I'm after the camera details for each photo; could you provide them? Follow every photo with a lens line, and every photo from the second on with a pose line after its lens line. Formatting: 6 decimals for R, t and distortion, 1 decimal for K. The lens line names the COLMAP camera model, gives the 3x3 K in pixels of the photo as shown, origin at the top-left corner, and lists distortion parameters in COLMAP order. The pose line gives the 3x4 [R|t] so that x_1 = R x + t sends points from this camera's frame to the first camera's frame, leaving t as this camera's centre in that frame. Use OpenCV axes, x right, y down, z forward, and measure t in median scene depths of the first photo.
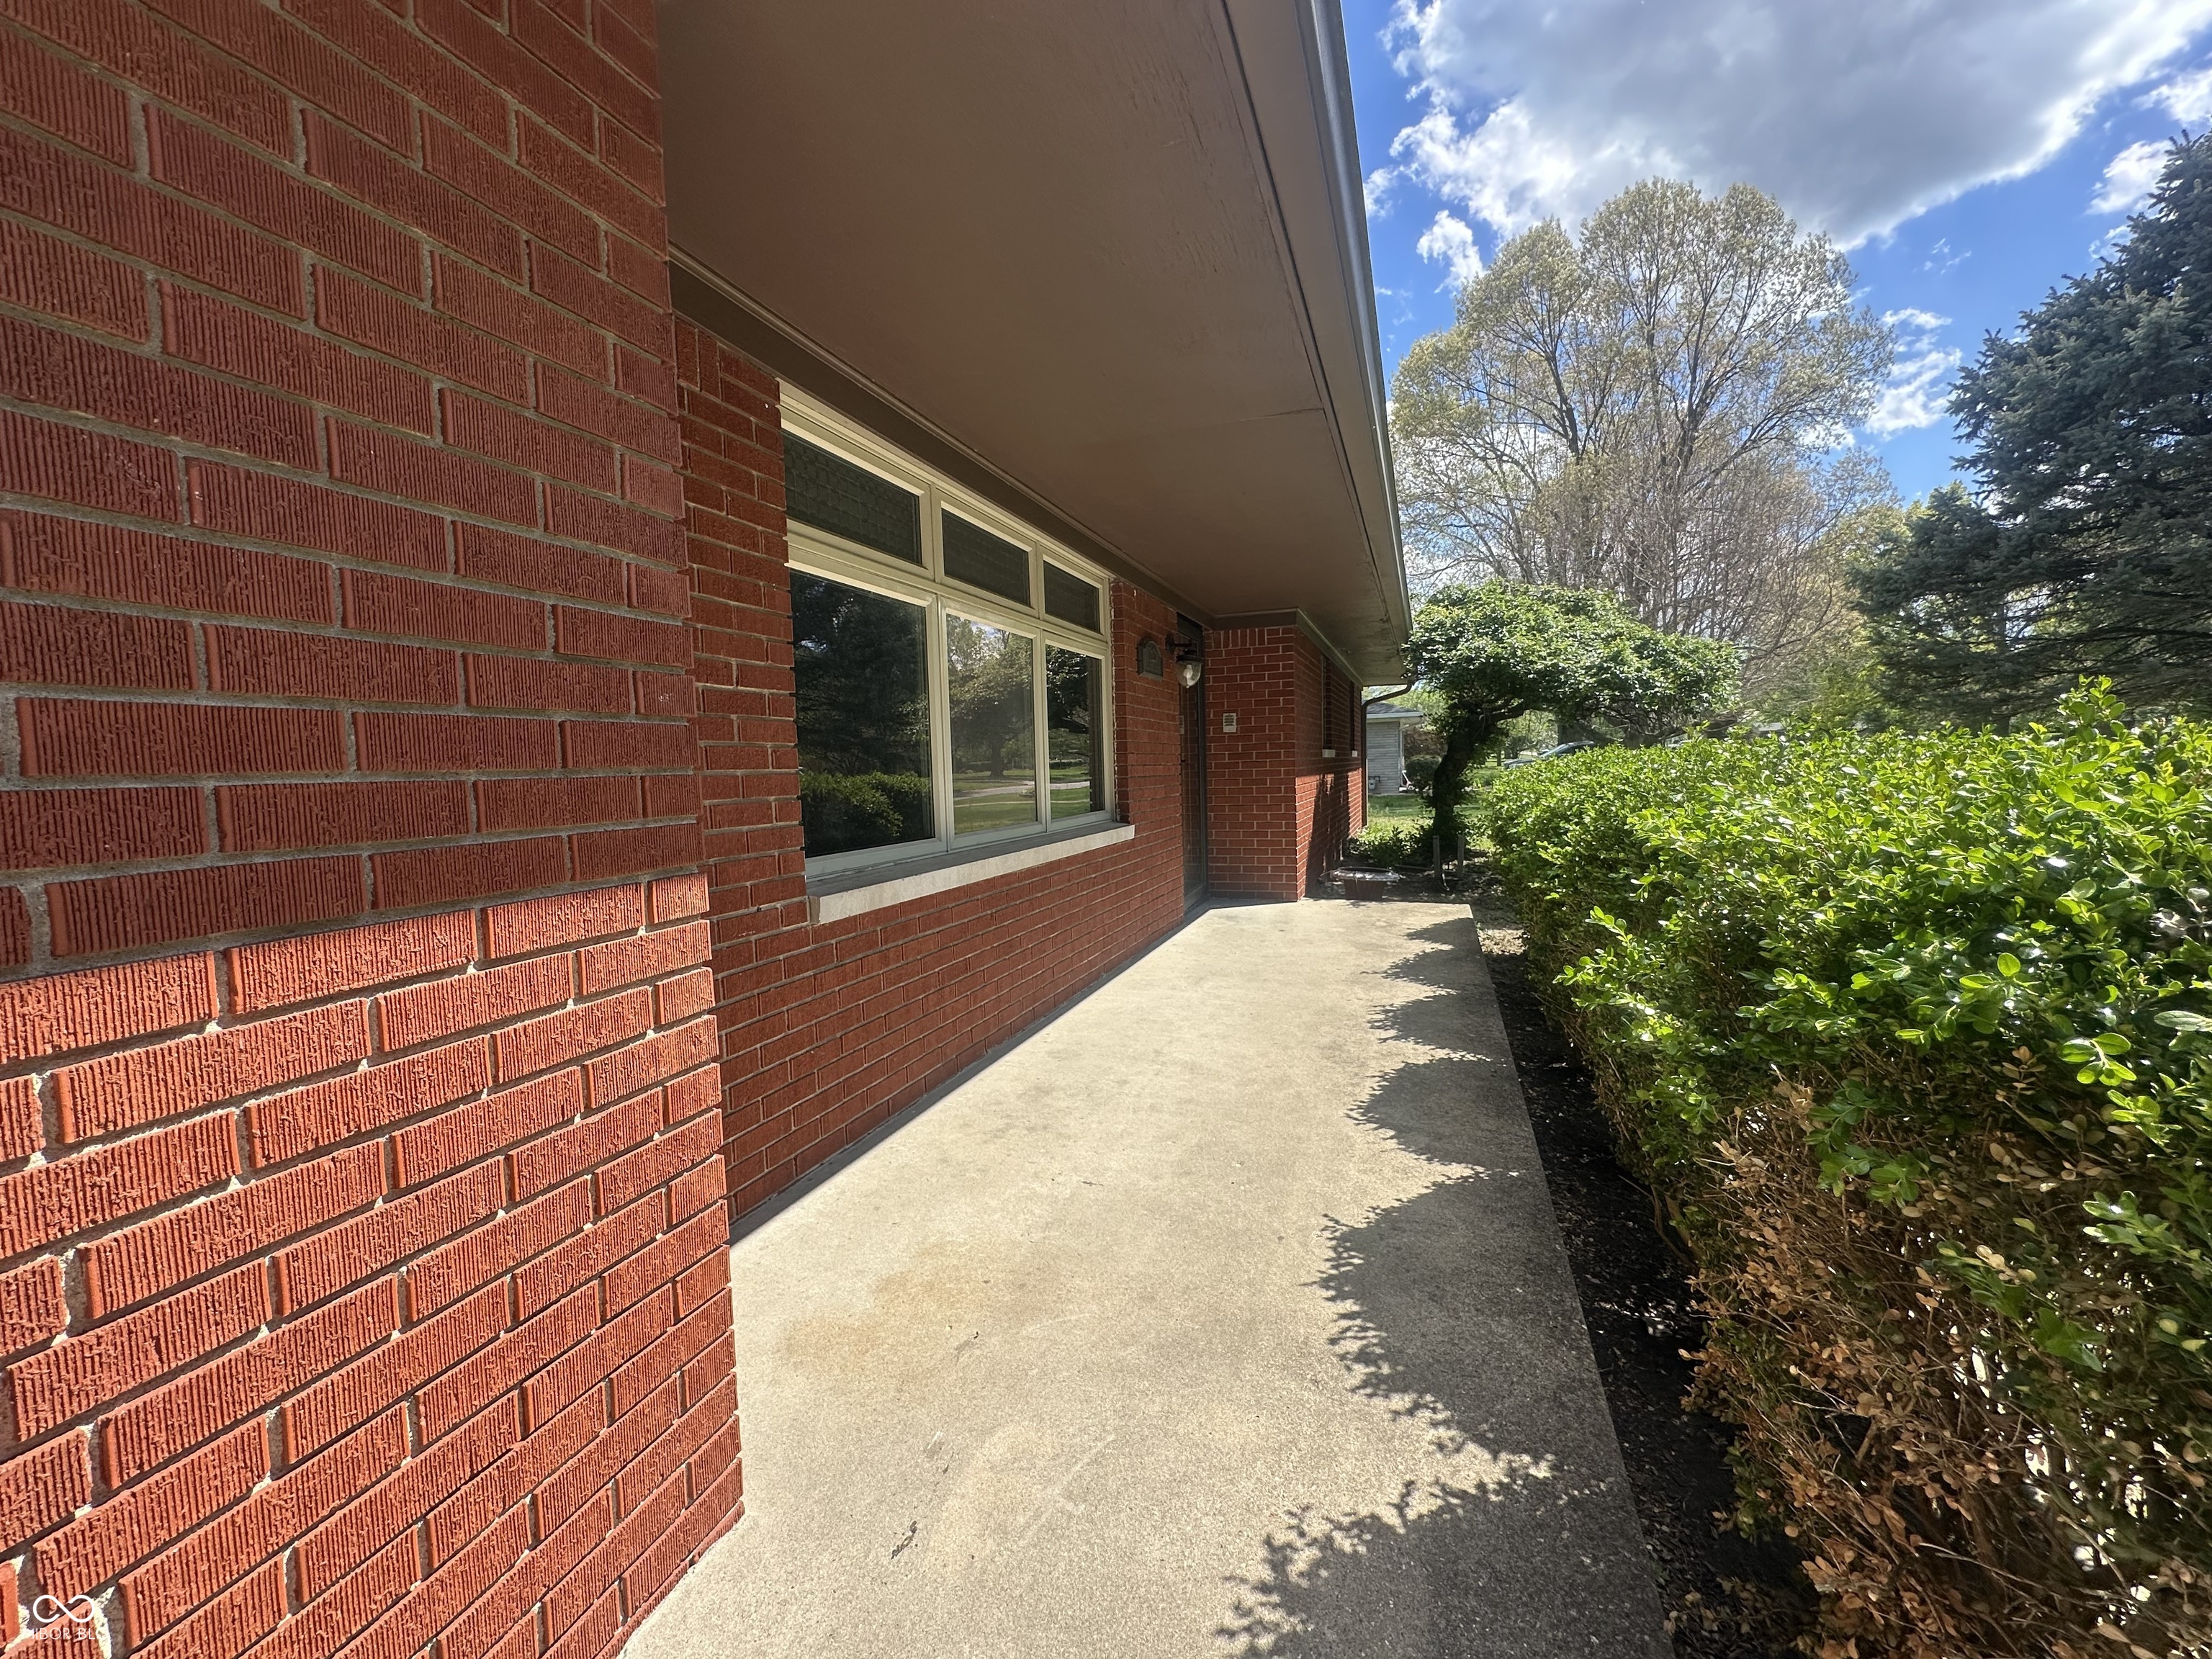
lens RADIAL K [[880.3, 0, 1107.1], [0, 880.3, 829.3], [0, 0, 1]] dist [-0.019231, -0.001034]
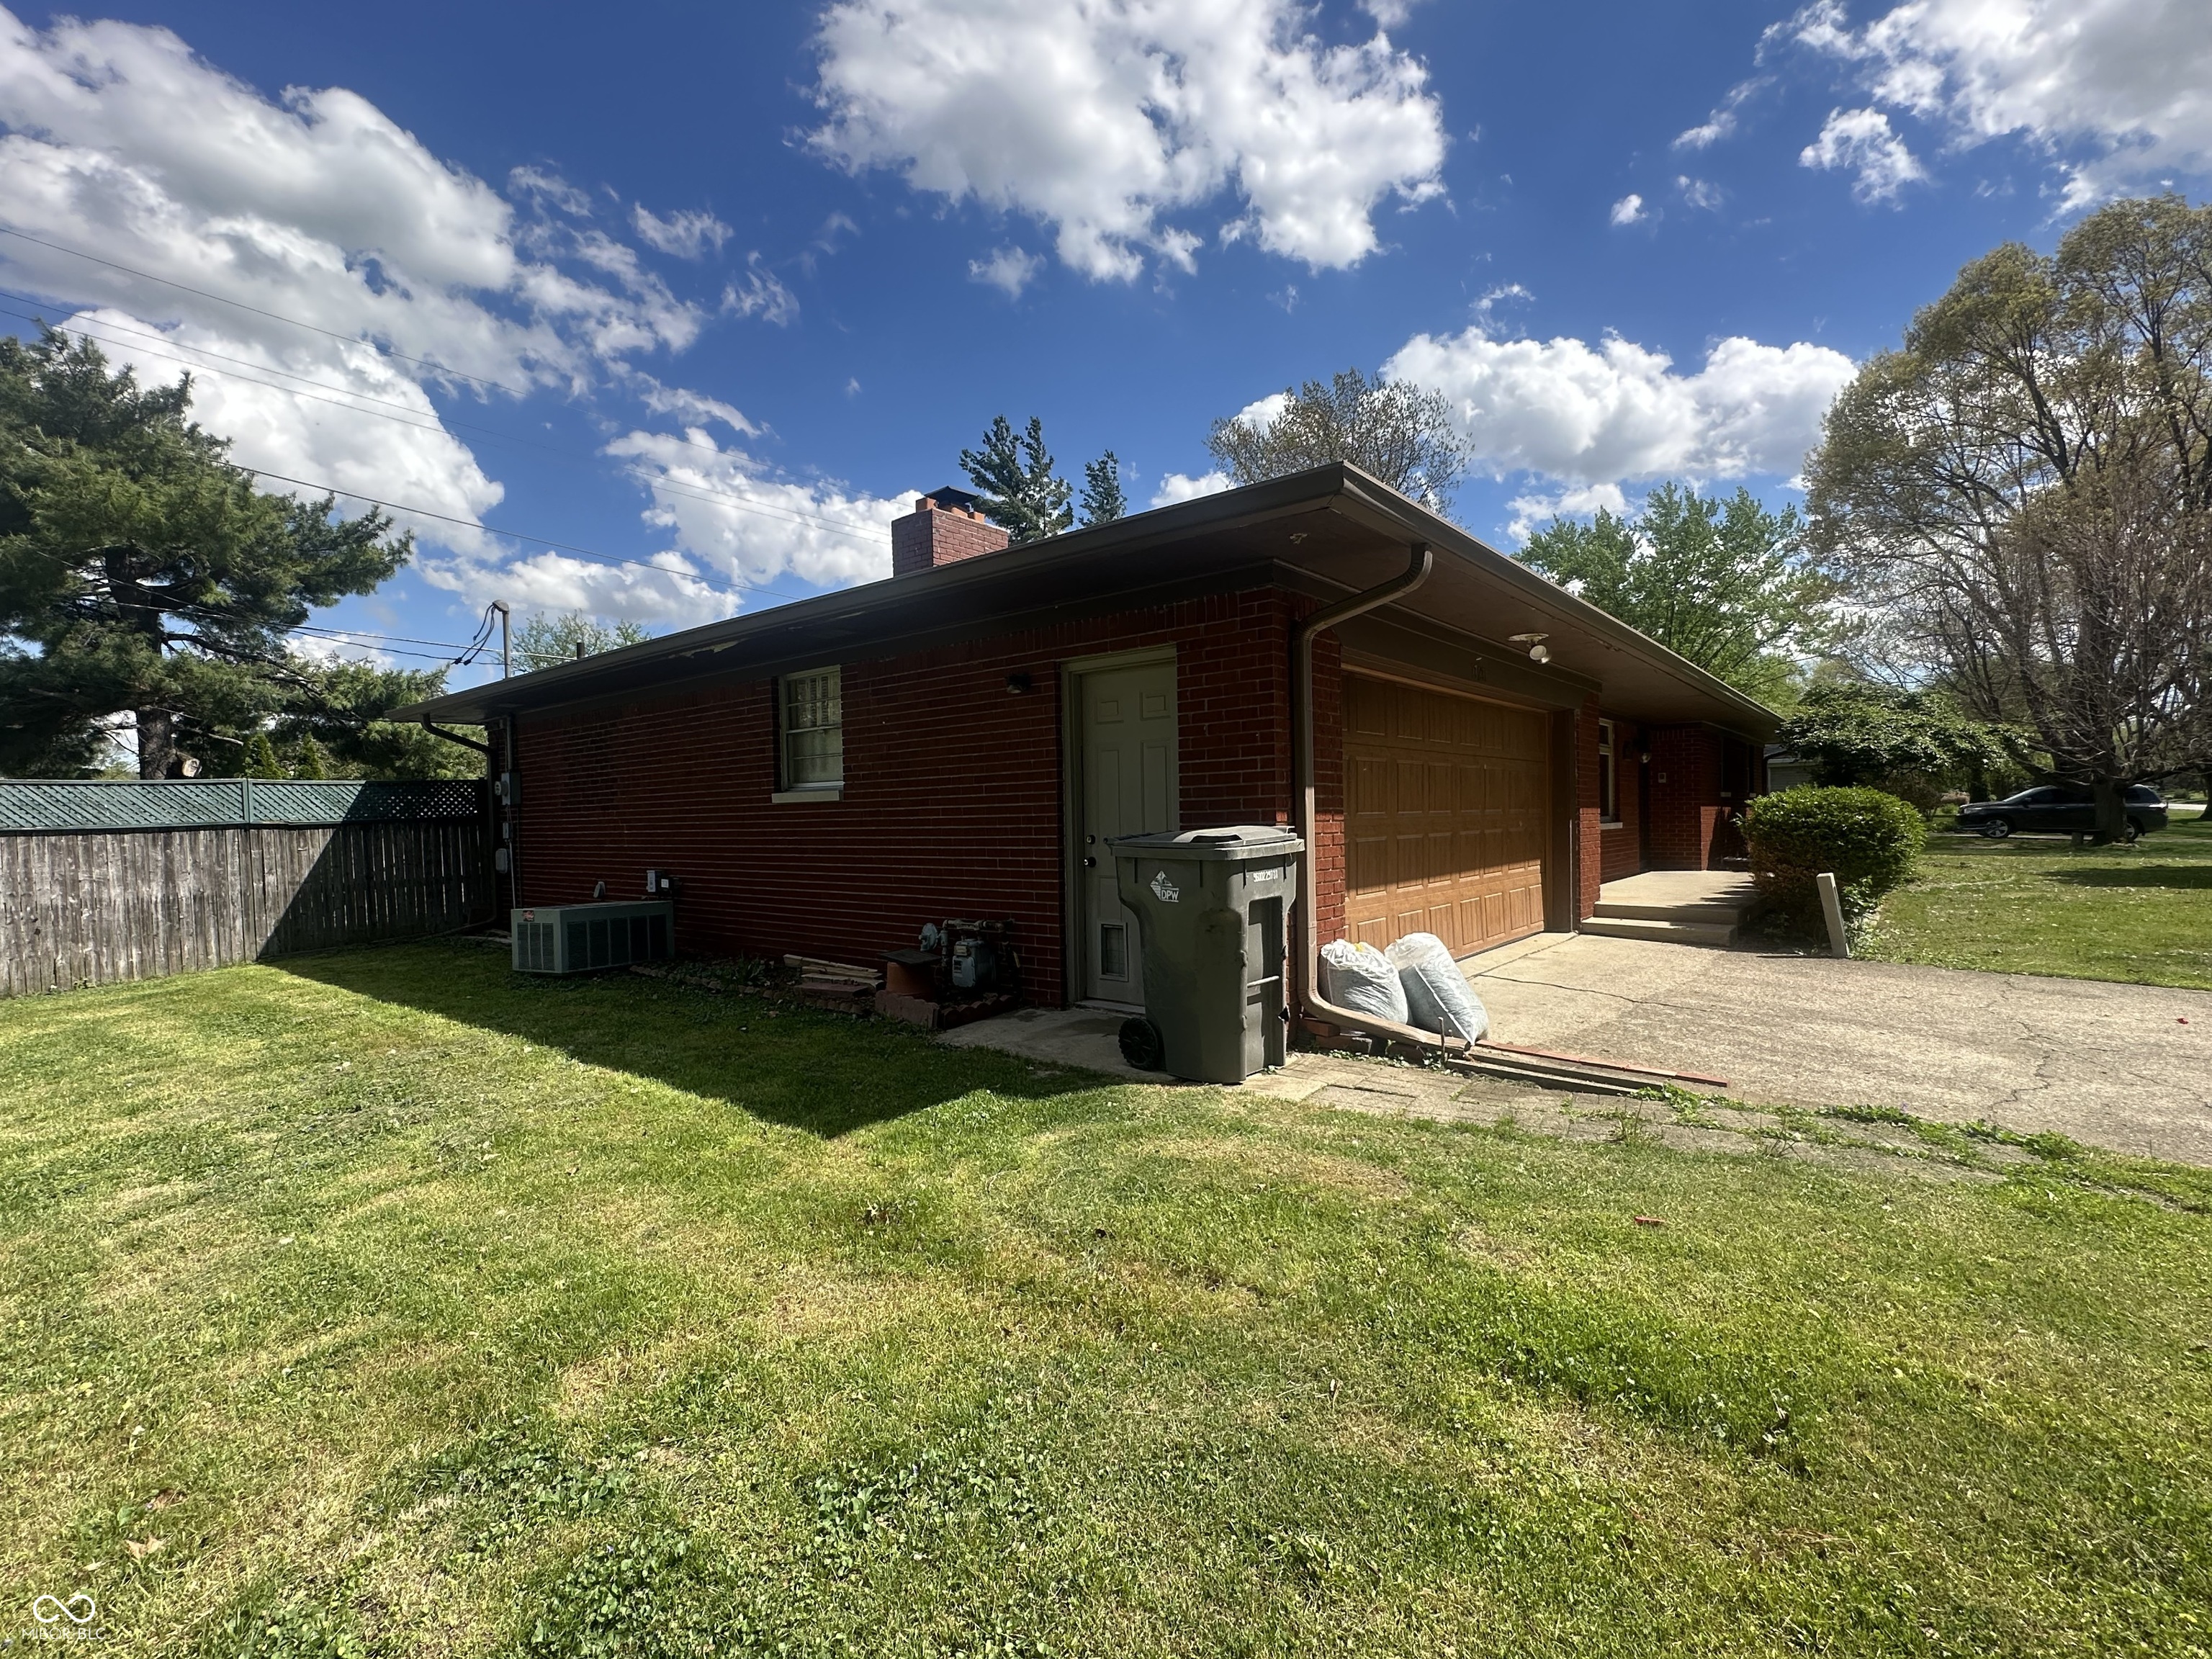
lens RADIAL K [[1041.8, 0, 1102.2], [0, 1041.8, 825.4], [0, 0, 1]] dist [0.002576, 0.000168]
pose [[0.944376, 0.014896, -0.328529, -0.260850], [-0.035284, 0.997797, -0.056185, 0.149235], [0.326969, 0.064652, 0.942821, -1.503463]]
